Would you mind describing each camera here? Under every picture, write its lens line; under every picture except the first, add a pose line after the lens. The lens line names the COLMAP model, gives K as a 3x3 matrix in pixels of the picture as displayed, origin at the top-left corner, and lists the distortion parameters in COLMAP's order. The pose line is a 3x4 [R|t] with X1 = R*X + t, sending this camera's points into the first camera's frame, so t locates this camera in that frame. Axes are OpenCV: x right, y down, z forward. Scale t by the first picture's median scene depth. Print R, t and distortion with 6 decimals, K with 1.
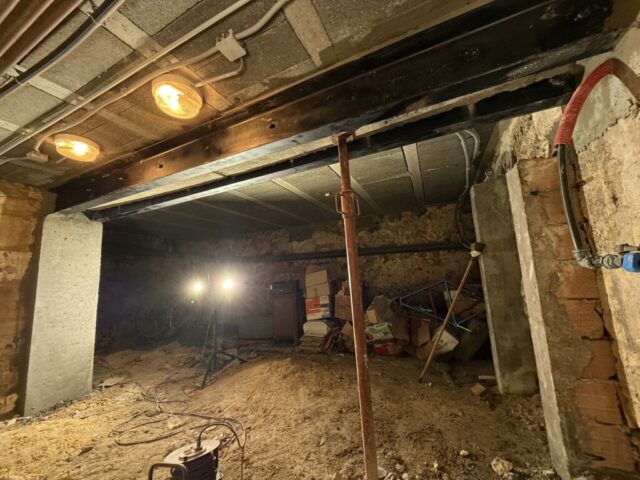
lens RADIAL K [[256.5, 0, 321.7], [0, 256.5, 240.6], [0, 0, 1]] dist [0.007991, 0.000297]
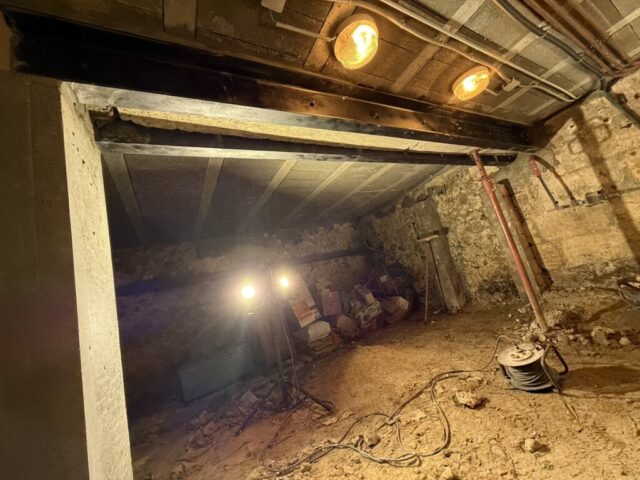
lens RADIAL K [[256.5, 0, 321.5], [0, 256.5, 239.1], [0, 0, 1]] dist [0.007991, 0.000297]
pose [[0.566649, 0.057645, 0.821940, -1.164767], [0.107278, 0.983897, -0.142962, 0.207496], [-0.816945, 0.169185, 0.551341, 0.575101]]
